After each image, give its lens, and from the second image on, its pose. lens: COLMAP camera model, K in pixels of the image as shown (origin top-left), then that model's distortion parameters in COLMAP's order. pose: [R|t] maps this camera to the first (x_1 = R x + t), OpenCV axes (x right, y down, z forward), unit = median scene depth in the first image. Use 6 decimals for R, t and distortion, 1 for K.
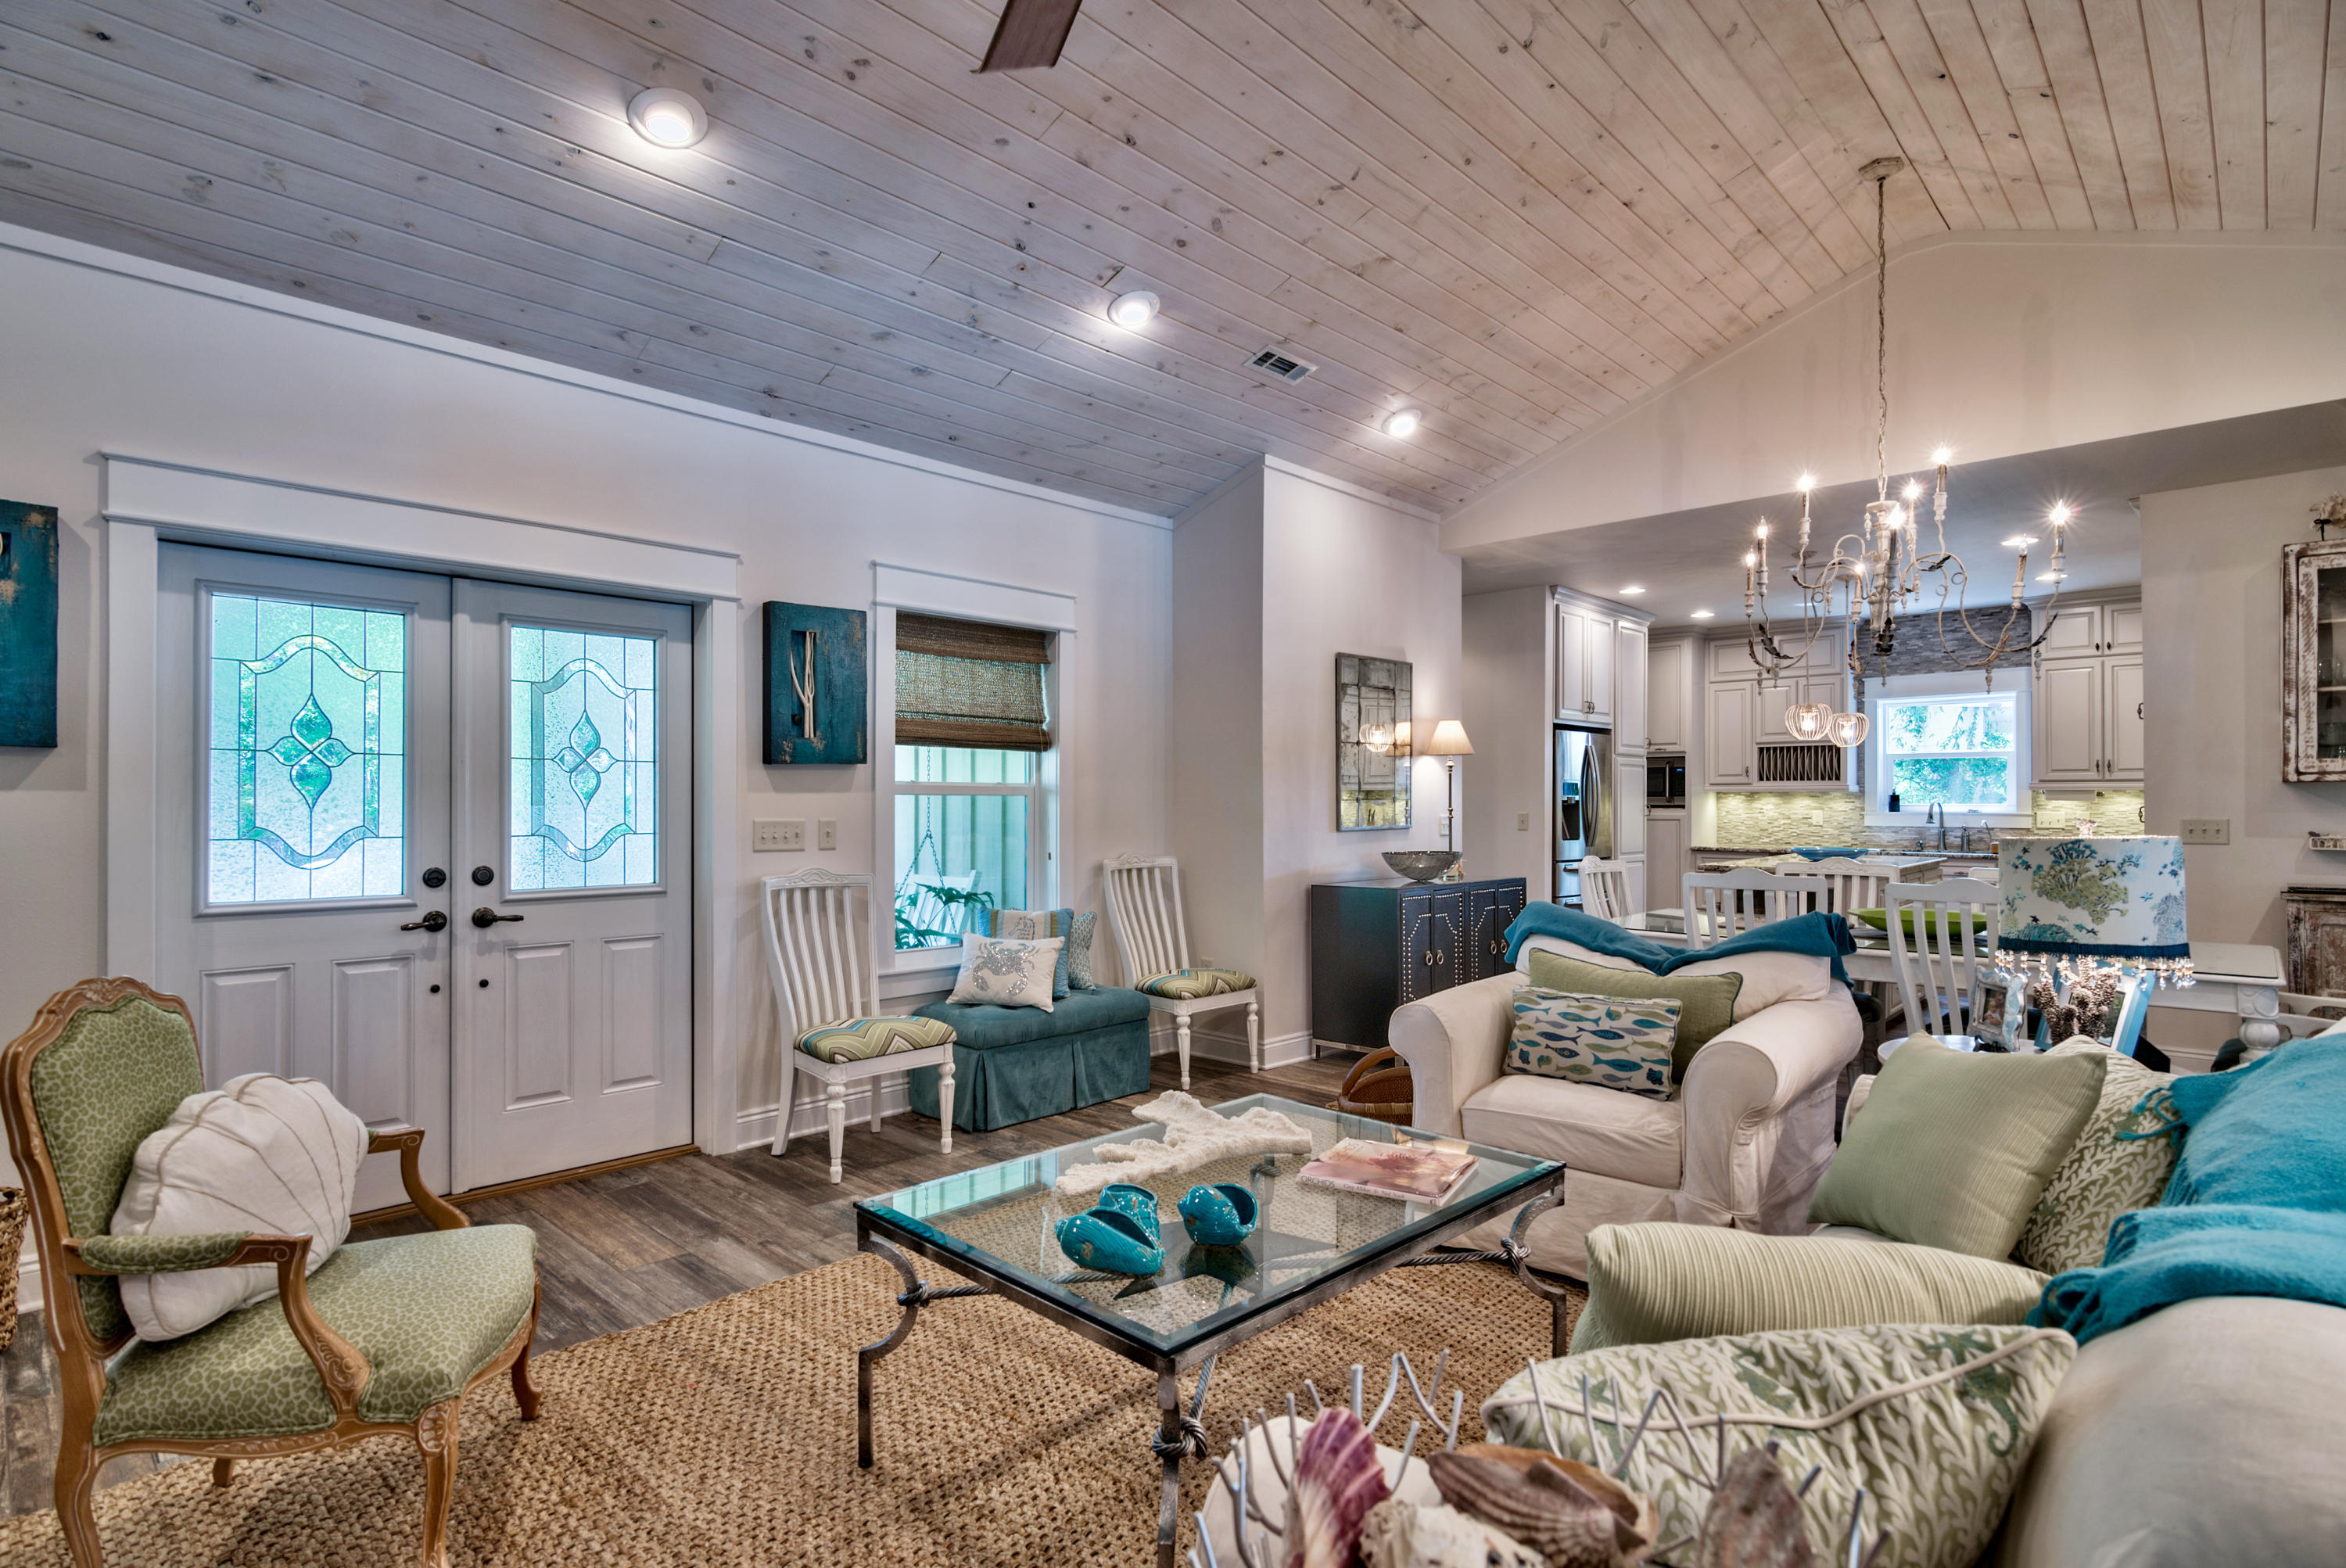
lens RADIAL K [[1153.9, 0, 1135.2], [0, 1153.9, 801.7], [0, 0, 1]] dist [-0.003969, -0.000580]
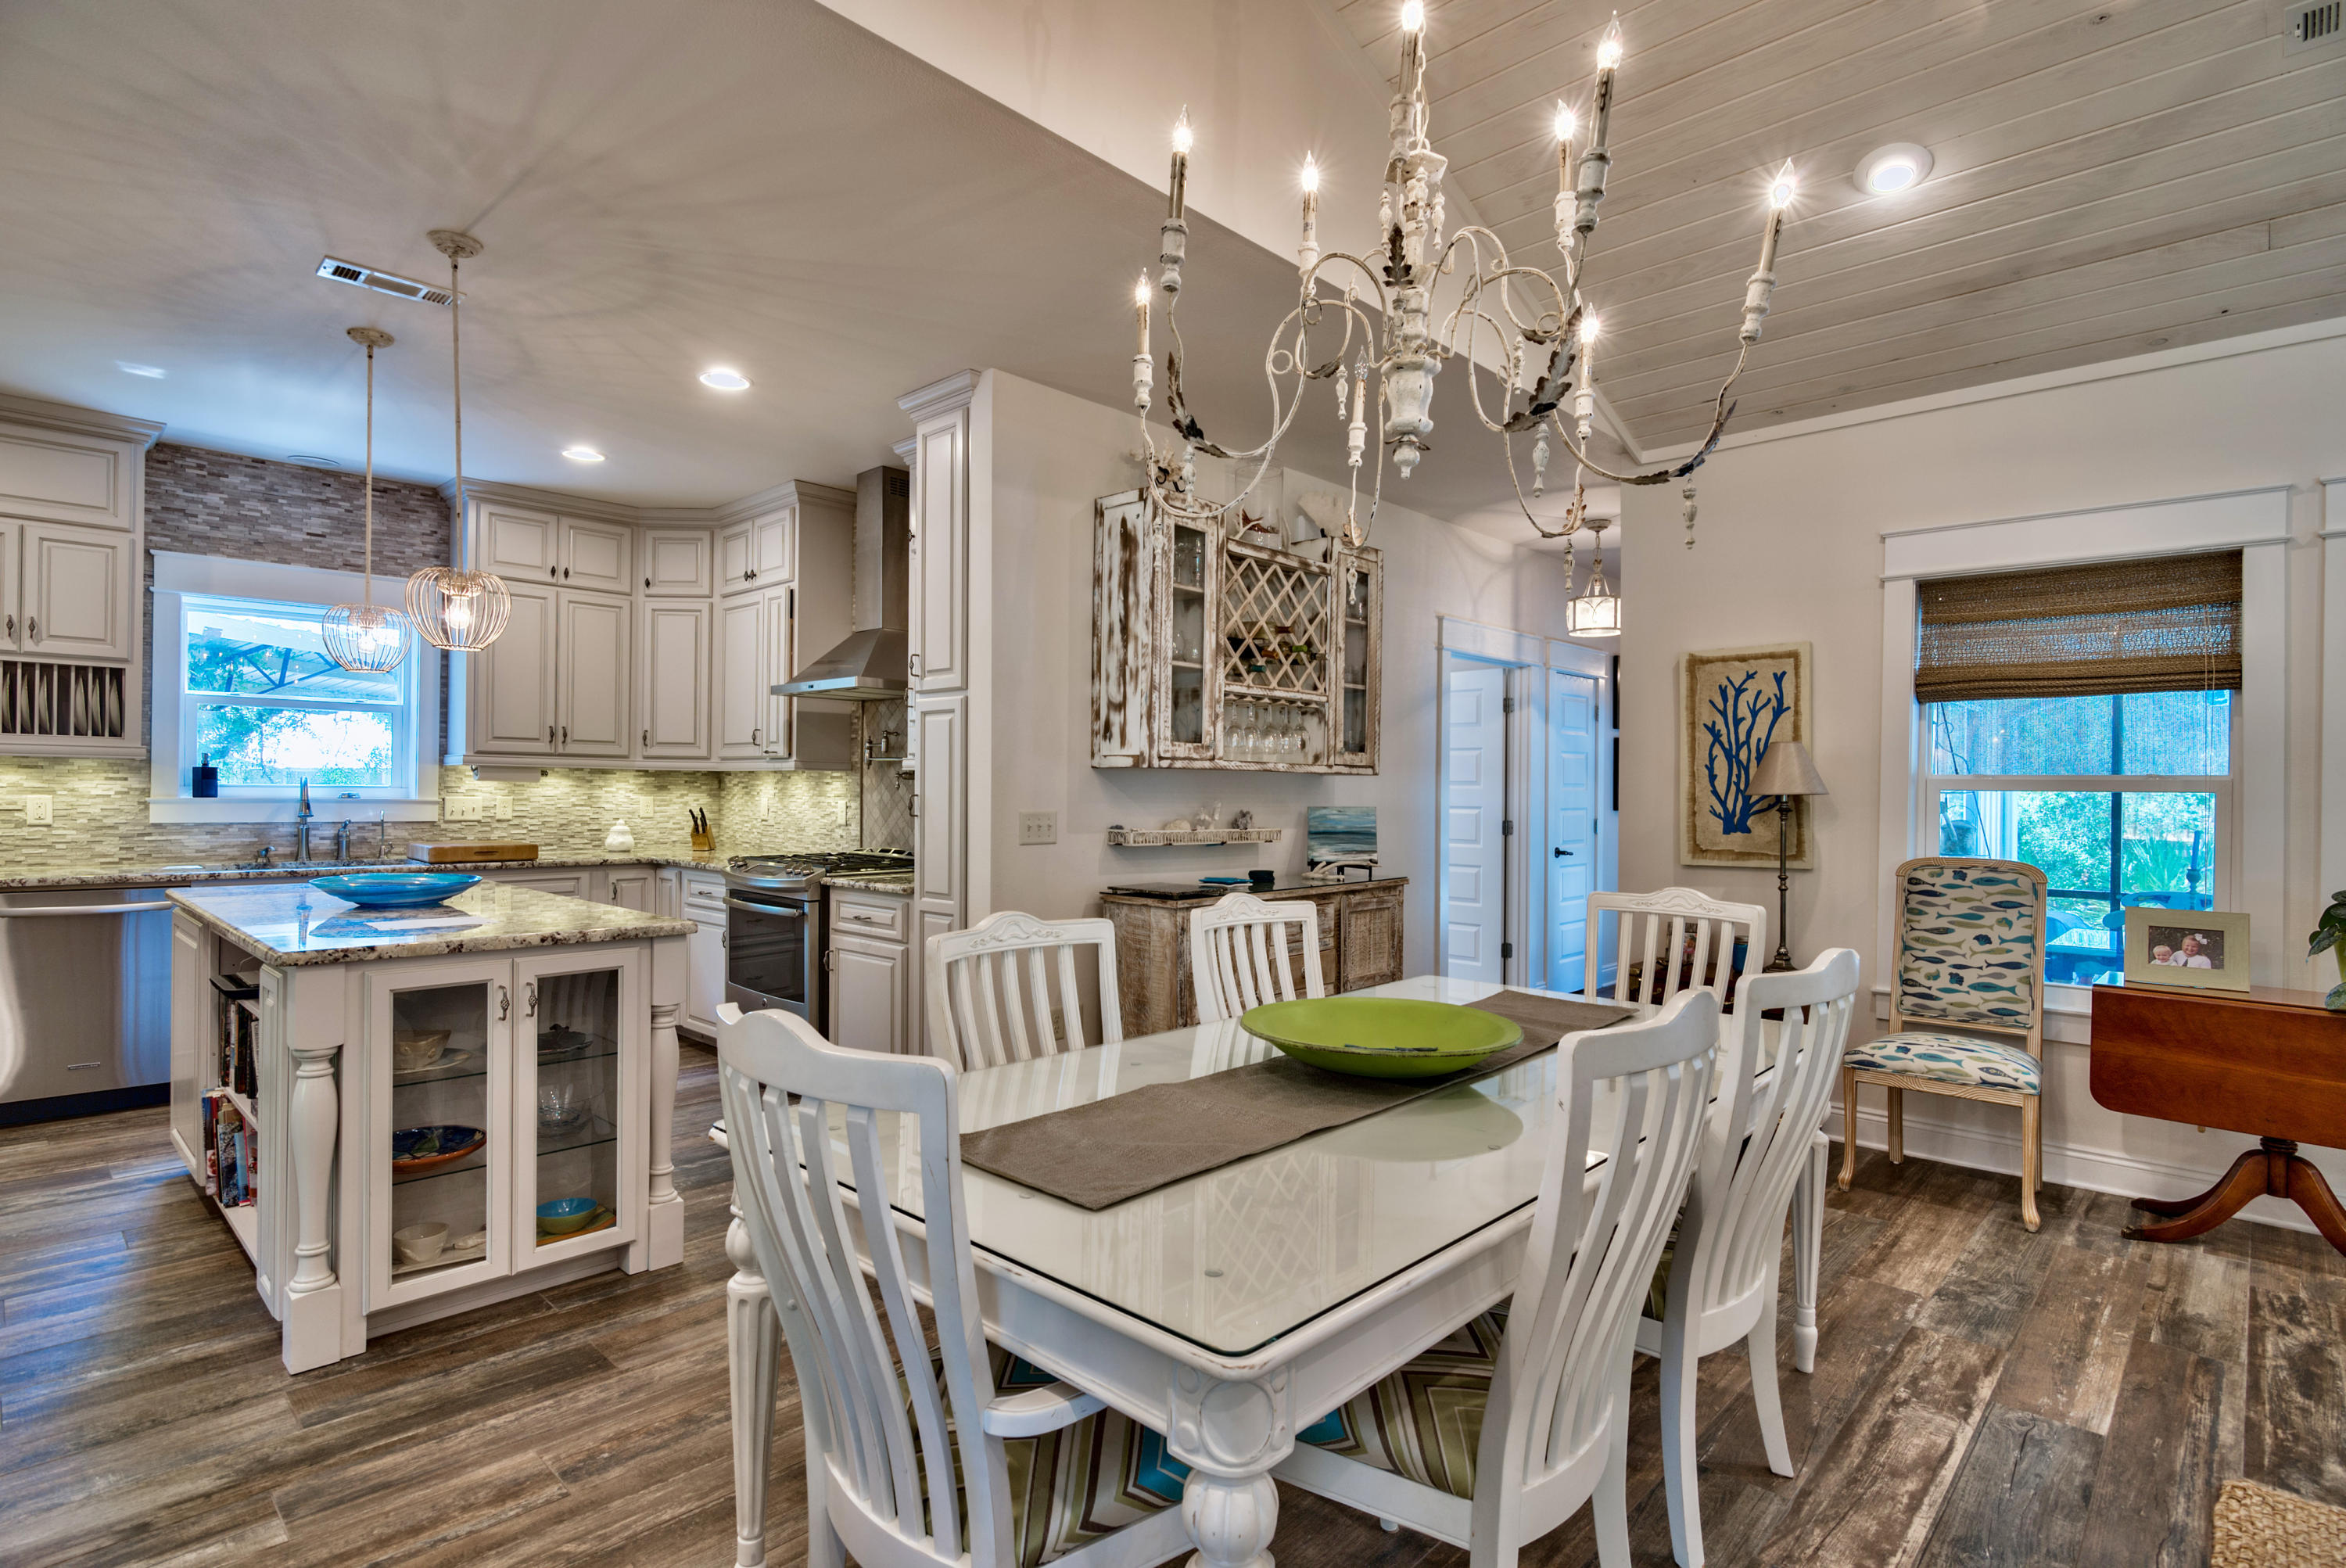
lens RADIAL K [[1153.9, 0, 1168.2], [0, 1153.9, 786.8], [0, 0, 1]] dist [-0.003969, -0.000580]
pose [[-0.022031, 0.003911, 0.999750, 0.140601], [-0.013174, 0.999904, -0.004202, -0.000197], [-0.999670, -0.013264, -0.021978, 0.878219]]
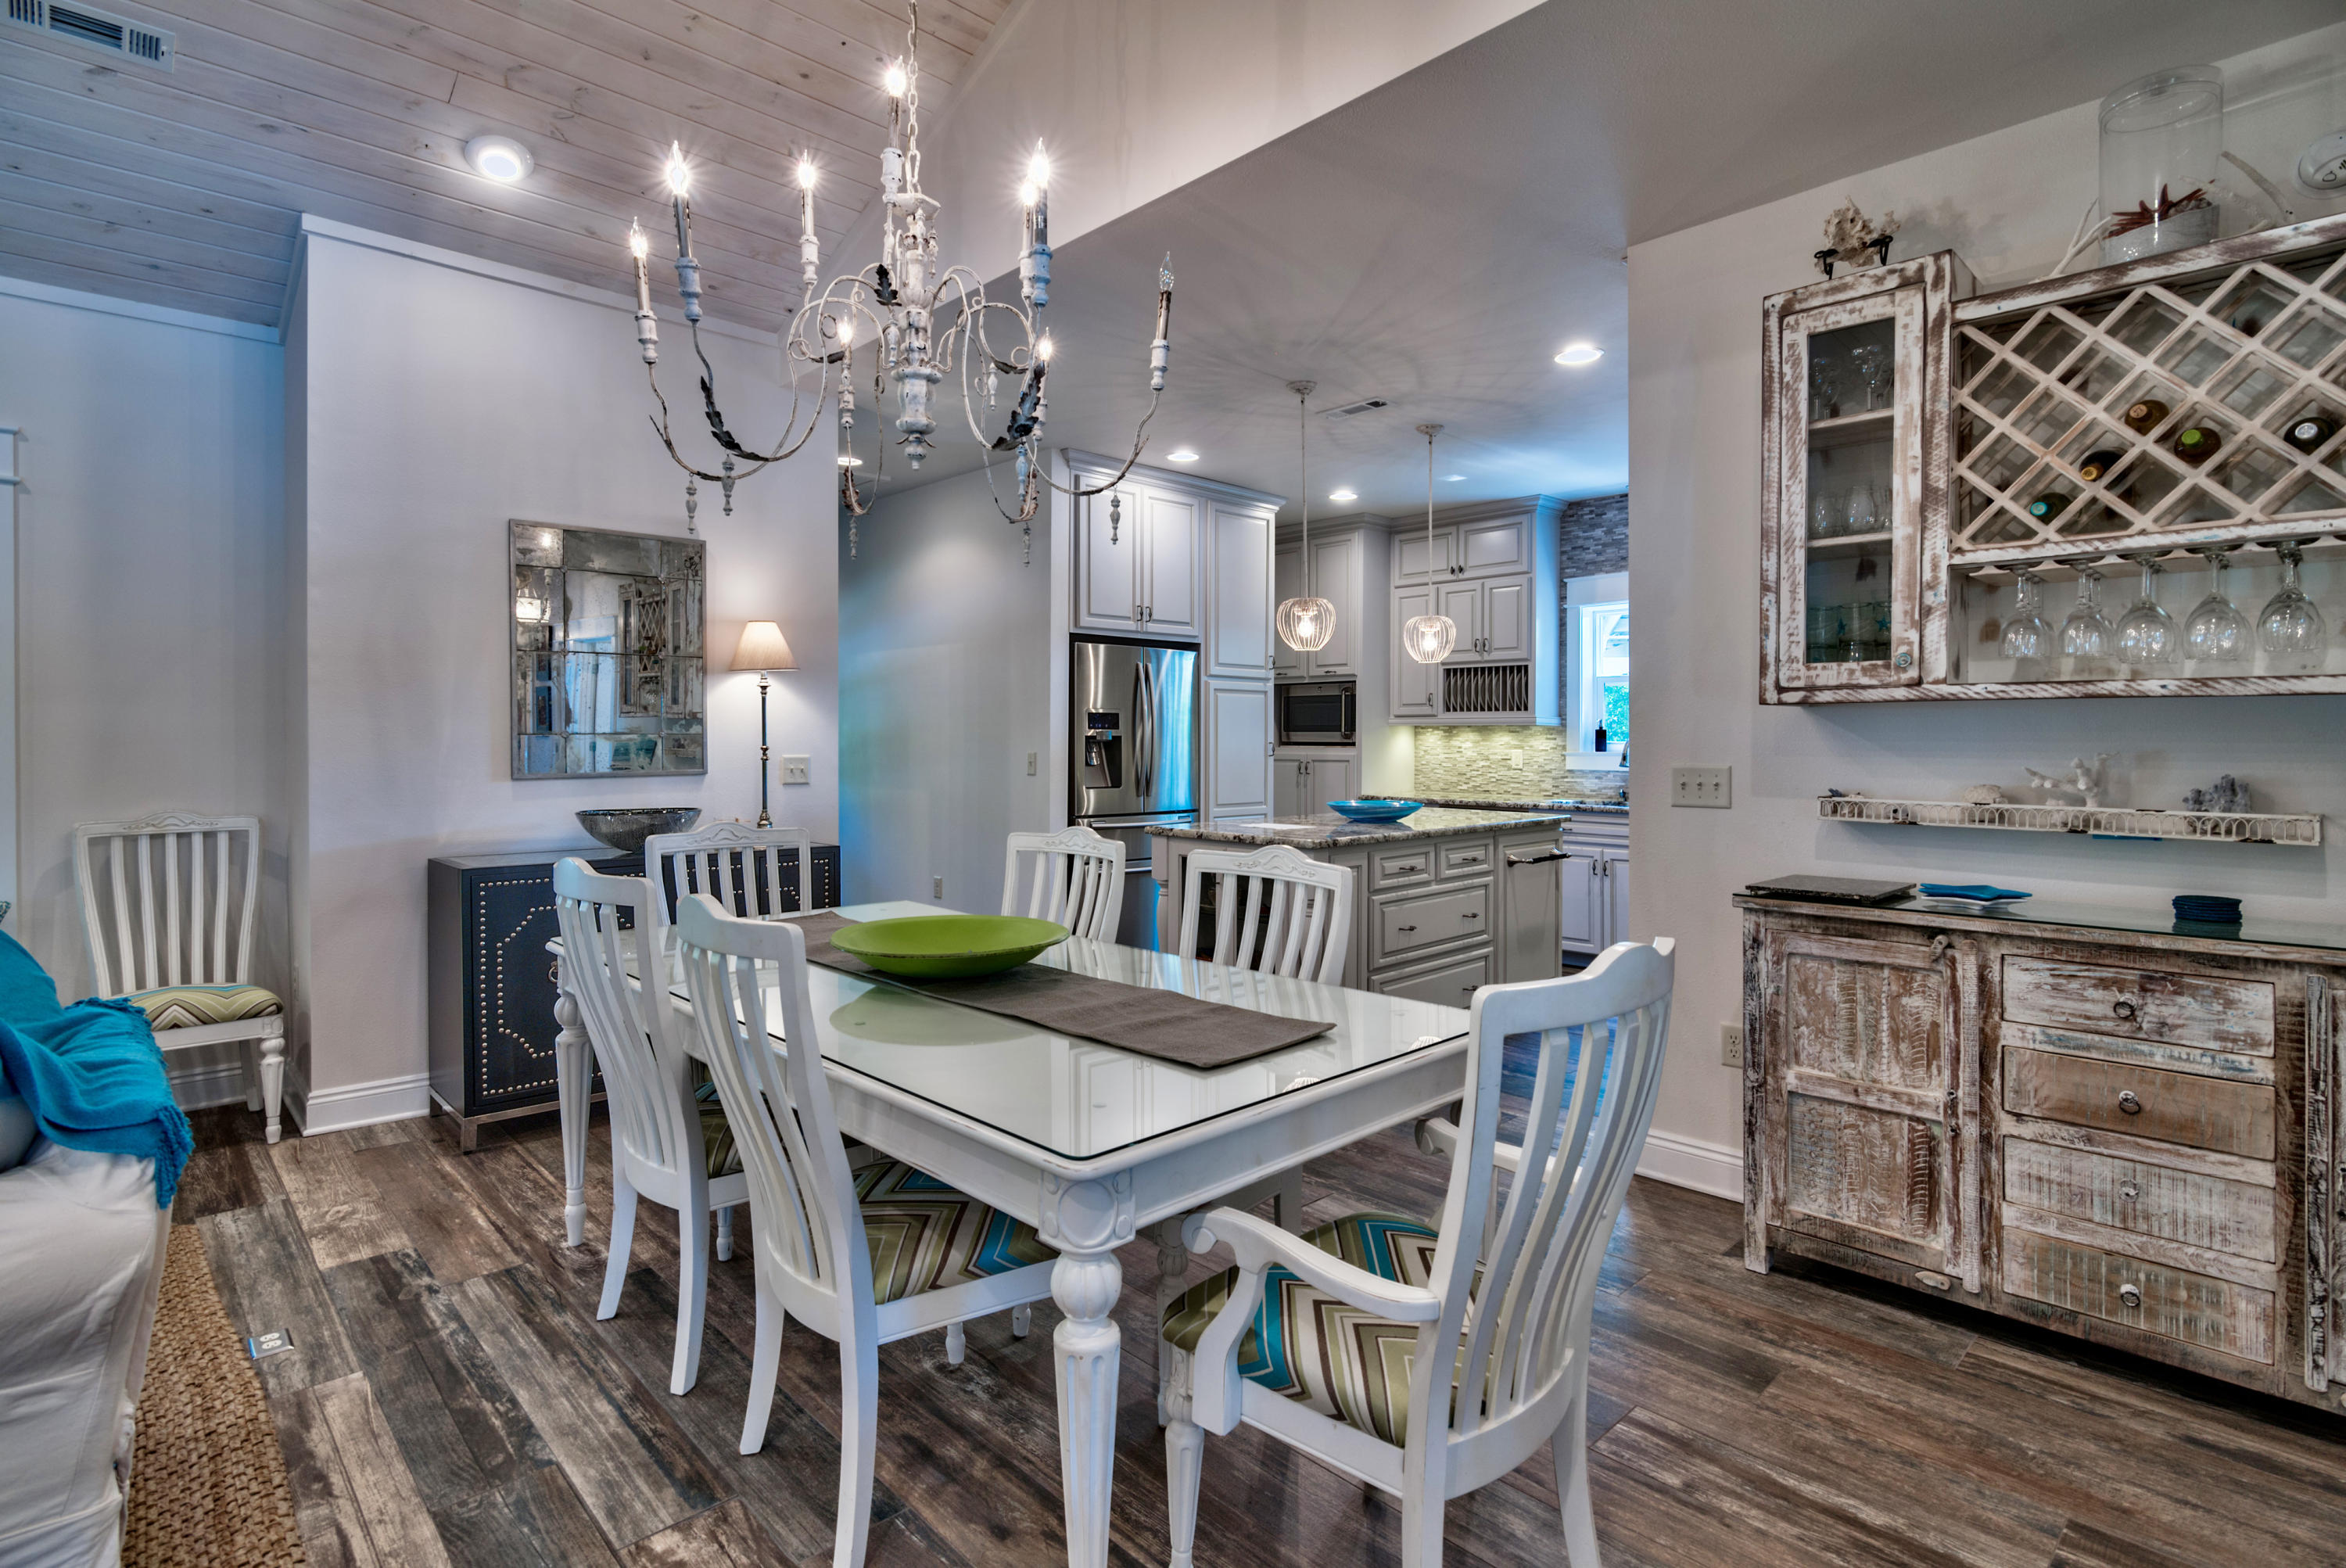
lens RADIAL K [[1153.9, 0, 1142.5], [0, 1153.9, 754.9], [0, 0, 1]] dist [-0.003969, -0.000580]
pose [[0.999274, 0.001492, -0.038082, 0.618852], [-0.000922, 0.999887, 0.015001, -0.000204], [0.038100, -0.014955, 0.999162, 0.350937]]
